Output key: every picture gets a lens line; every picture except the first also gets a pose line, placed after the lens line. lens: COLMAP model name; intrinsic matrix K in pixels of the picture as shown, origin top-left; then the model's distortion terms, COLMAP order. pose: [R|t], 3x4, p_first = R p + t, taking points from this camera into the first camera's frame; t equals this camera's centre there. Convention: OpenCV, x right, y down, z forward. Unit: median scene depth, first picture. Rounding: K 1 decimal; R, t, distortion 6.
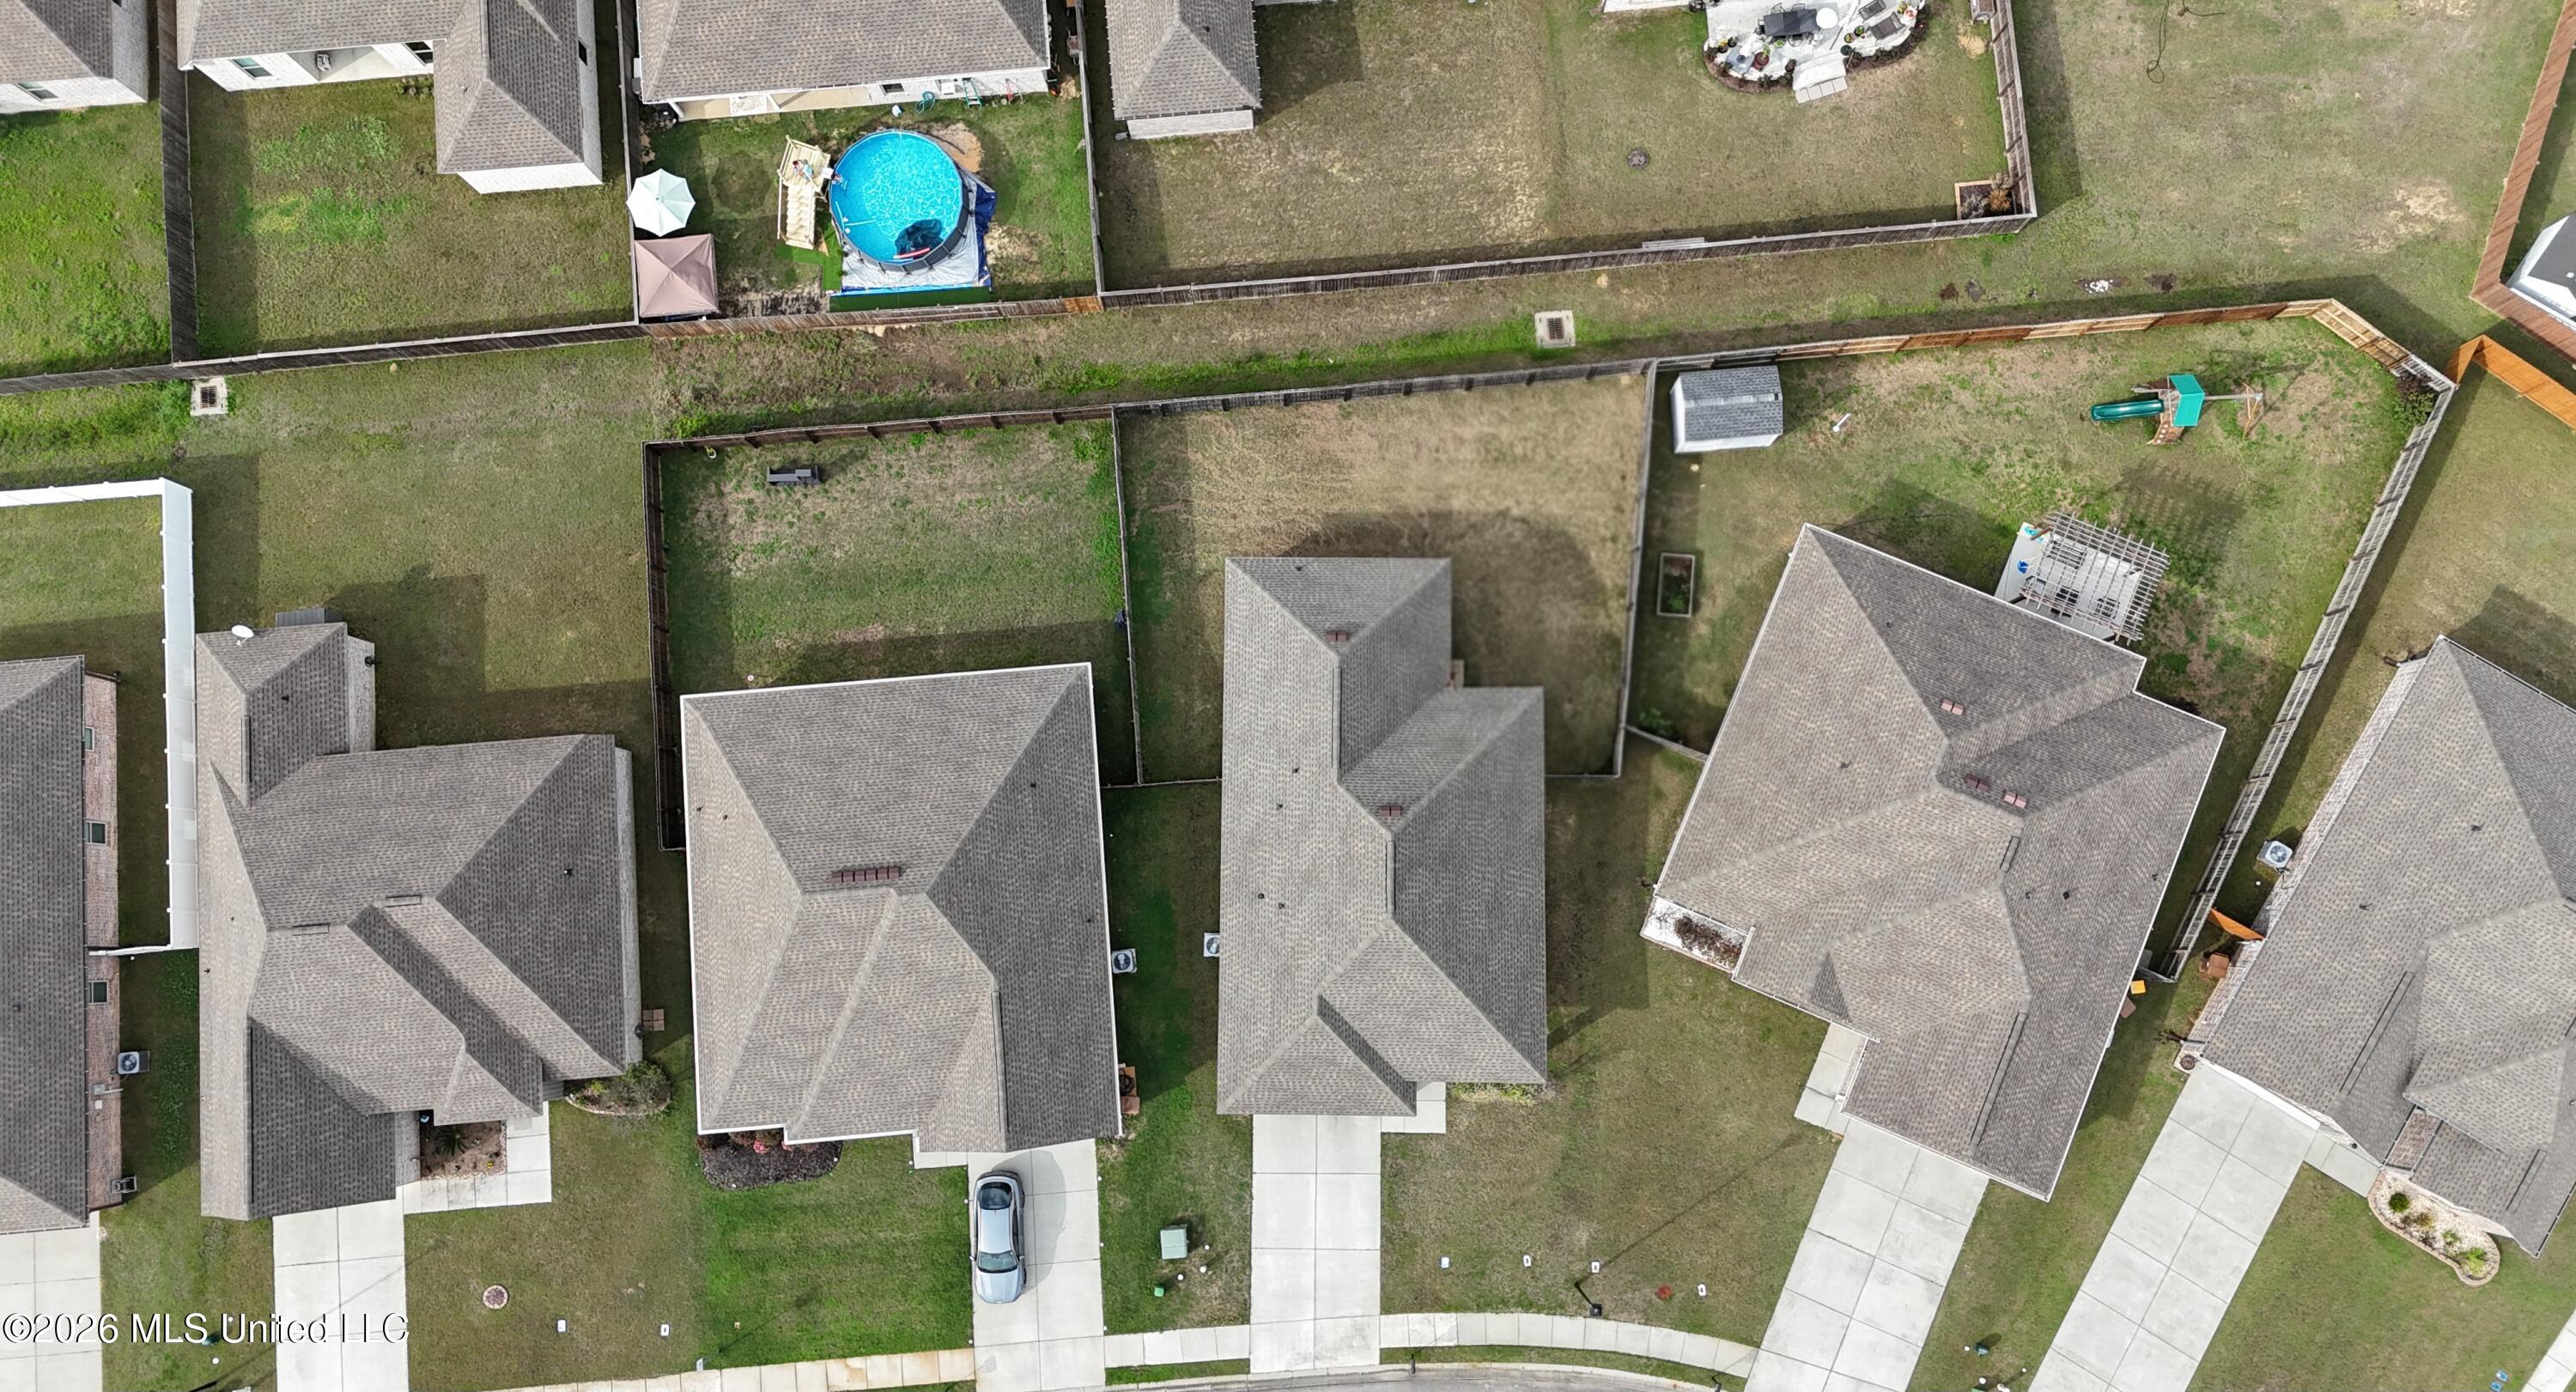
lens RADIAL K [[1890.8, 0, 1288.0], [0, 1890.8, 696.0], [0, 0, 1]] dist [0.042794, -0.001564]
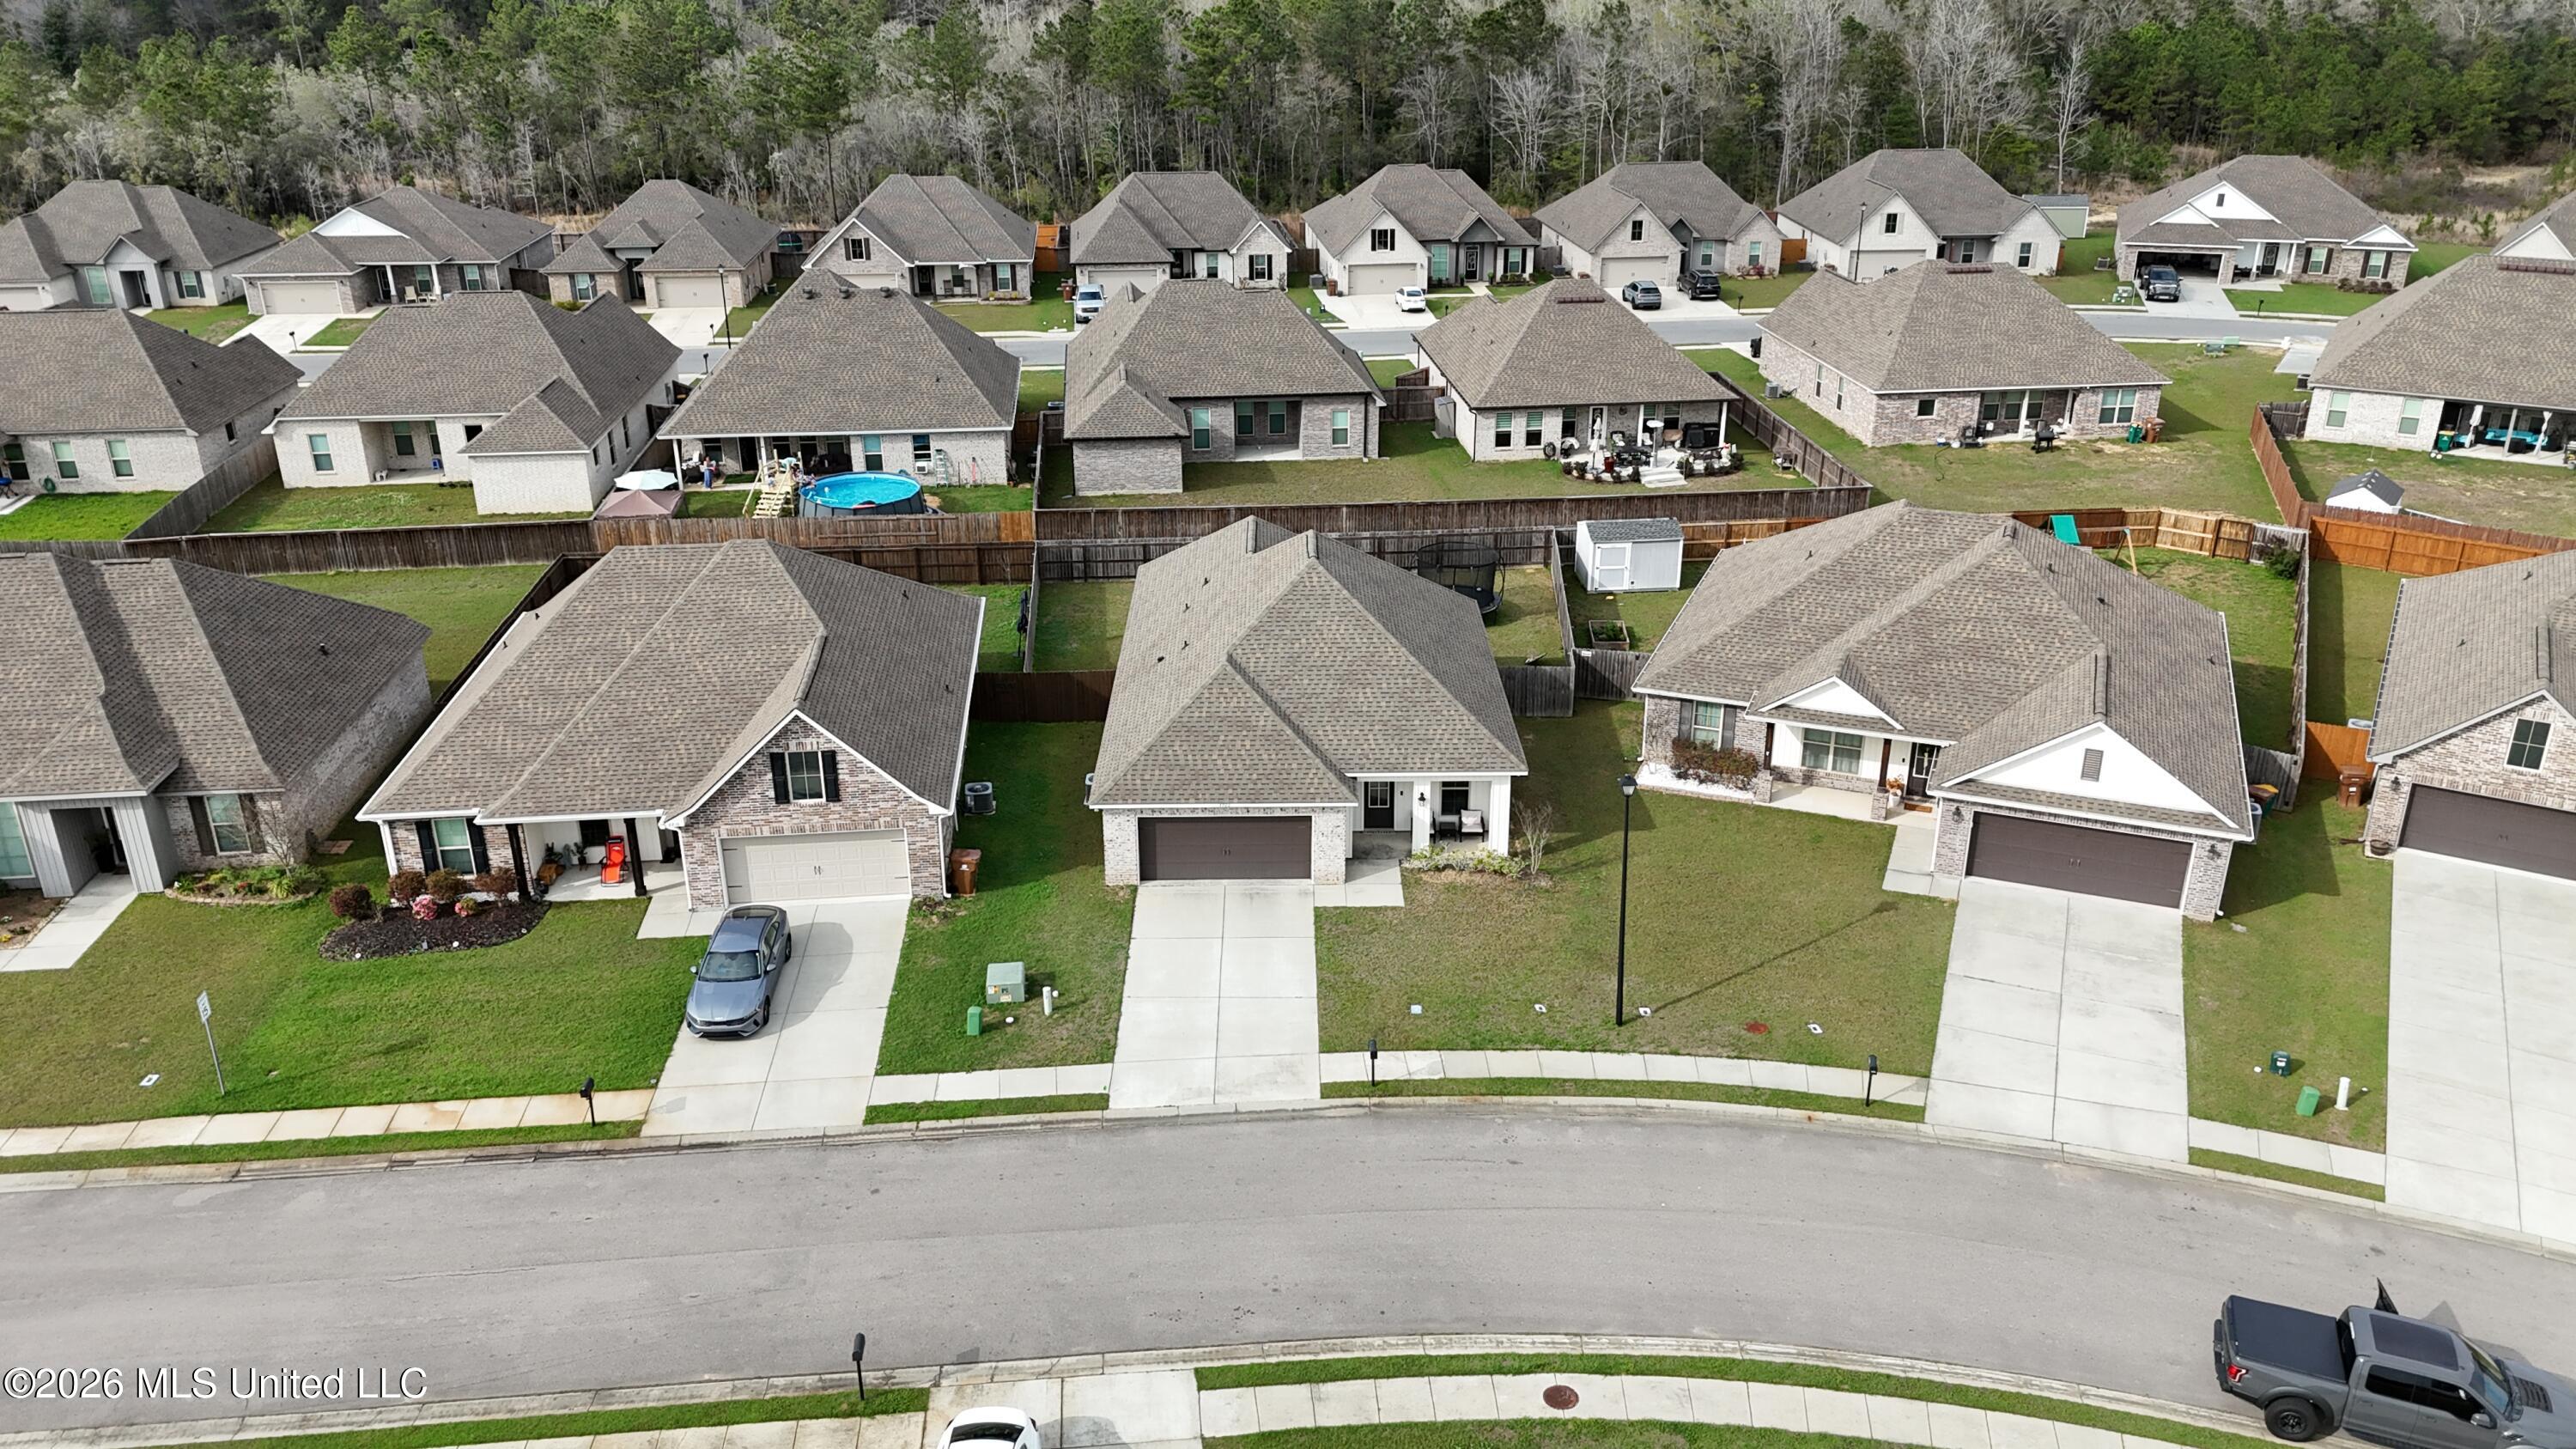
lens RADIAL K [[1898.4, 0, 1288.0], [0, 1898.4, 724.5], [0, 0, 1]] dist [0.077260, -0.102721]
pose [[0.999574, 0.012080, 0.026557, 0.019583], [0.016980, 0.499341, -0.866239, 0.820299], [-0.023725, 0.866321, 0.498923, 0.588726]]
